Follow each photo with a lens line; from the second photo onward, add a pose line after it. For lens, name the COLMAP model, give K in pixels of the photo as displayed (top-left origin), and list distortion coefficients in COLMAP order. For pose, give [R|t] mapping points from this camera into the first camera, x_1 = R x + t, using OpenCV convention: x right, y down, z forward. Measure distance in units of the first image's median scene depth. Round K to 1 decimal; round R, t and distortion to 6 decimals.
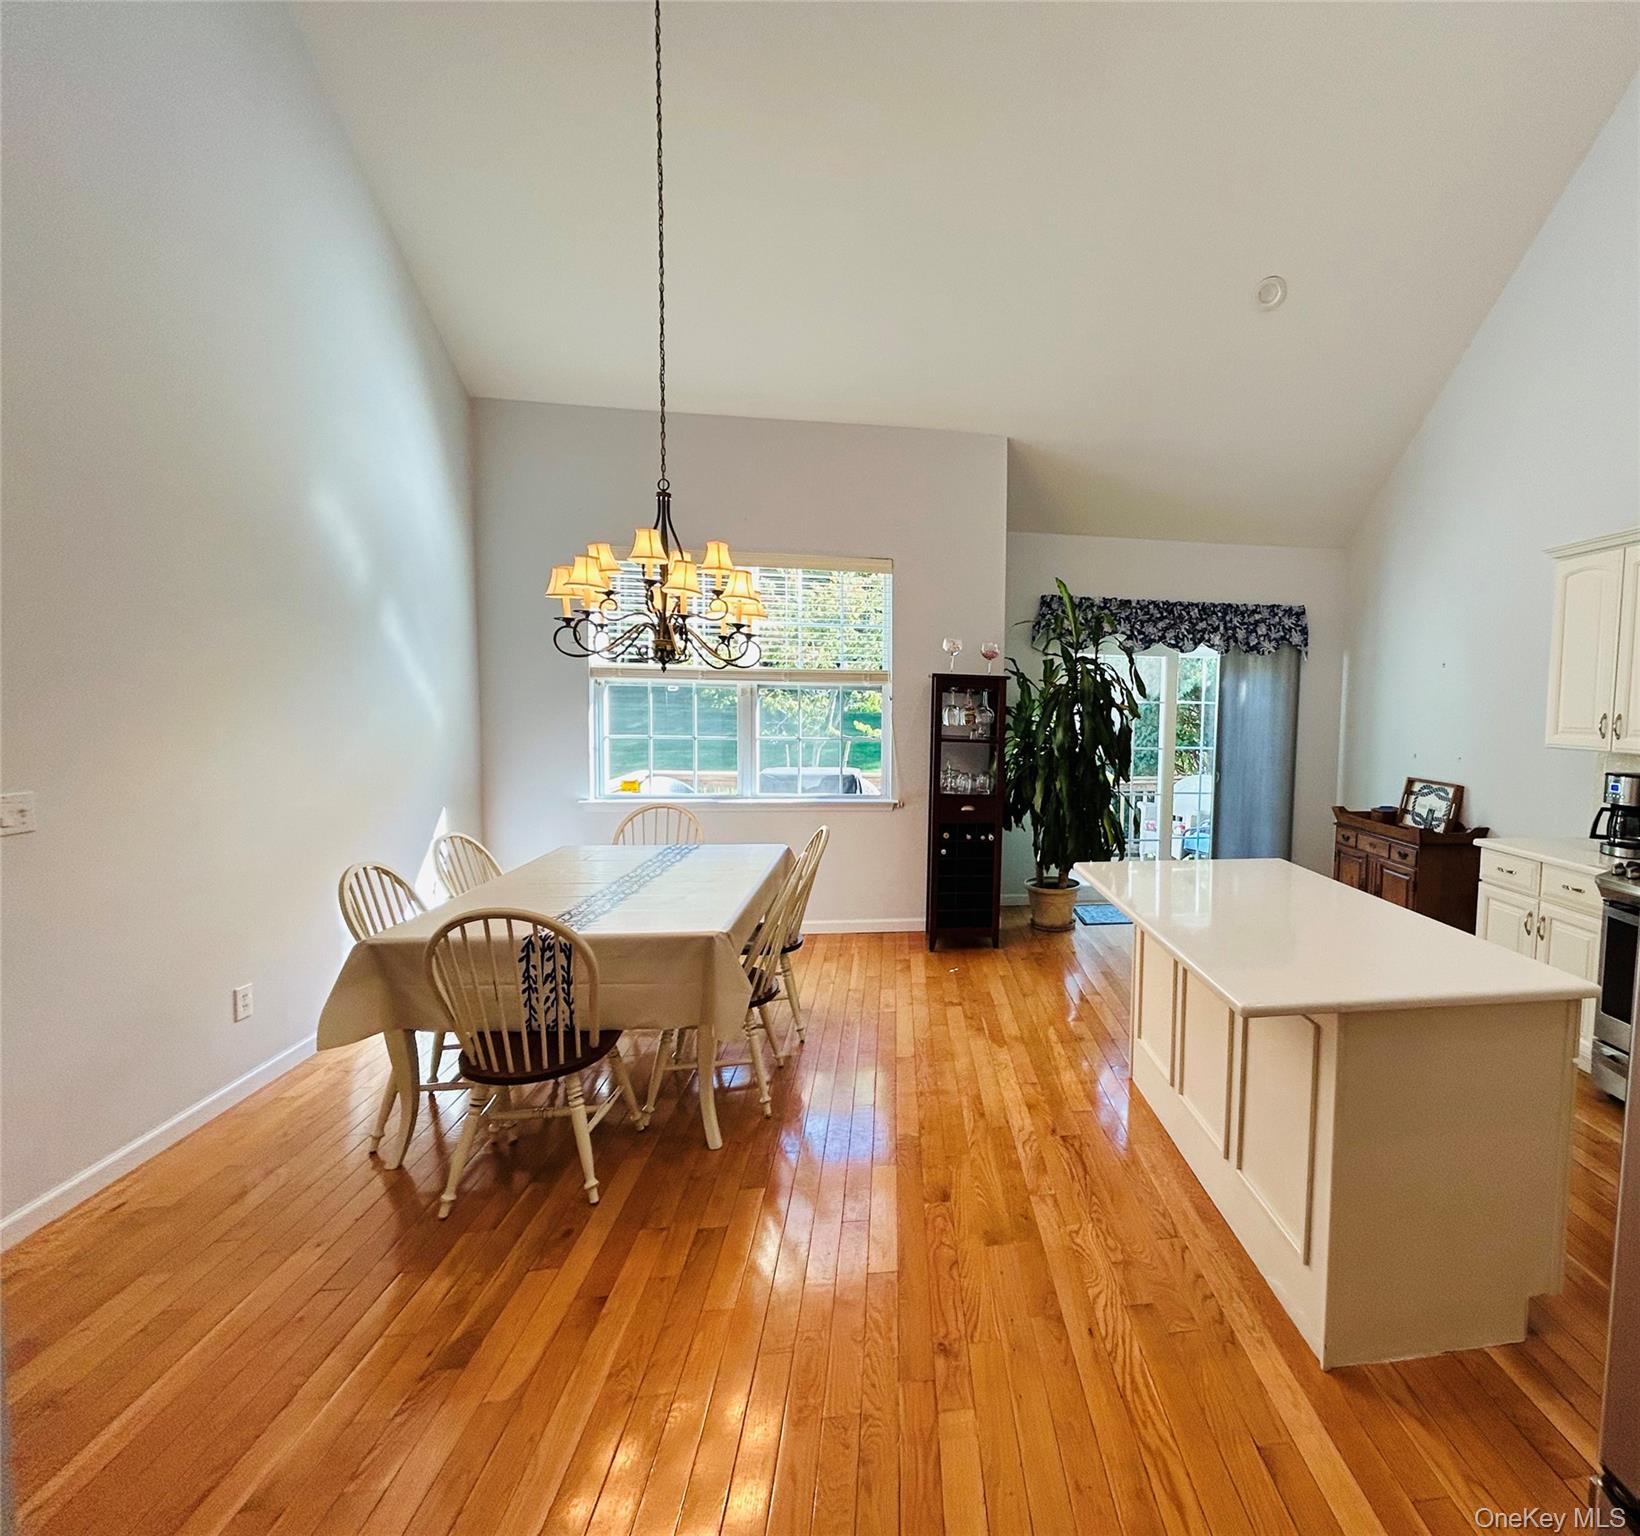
lens RADIAL K [[823.9, 0, 1018.5], [0, 823.9, 767.0], [0, 0, 1]] dist [-0.000378, 0.000400]
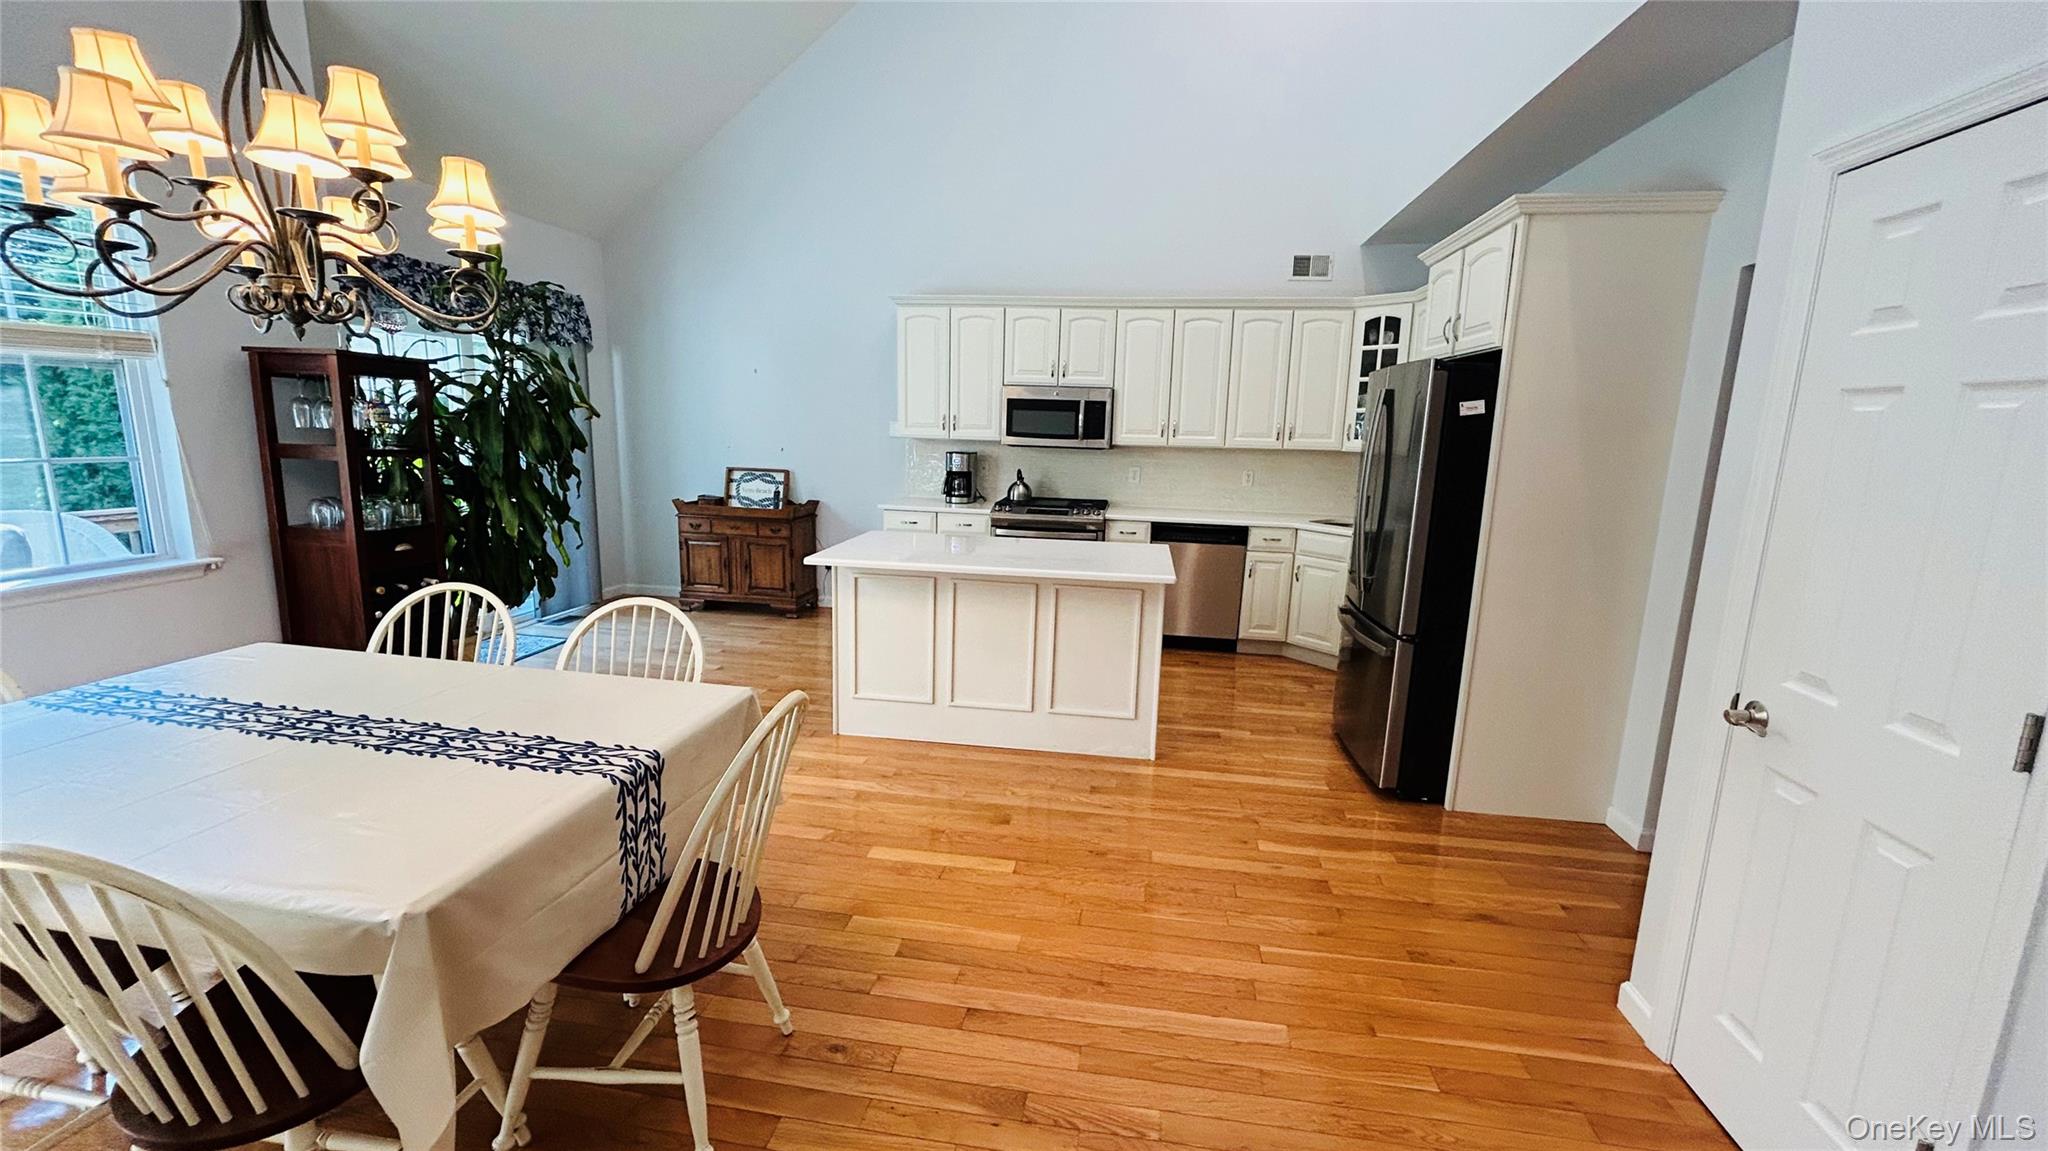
lens RADIAL K [[824.9, 0, 1027.2], [0, 824.9, 572.8], [0, 0, 1]] dist [-0.002513, 0.002489]
pose [[0.301735, -0.181550, 0.935946, -0.544707], [0.052261, 0.983375, 0.173902, -0.022711], [-0.951958, -0.003559, 0.306207, 0.255828]]
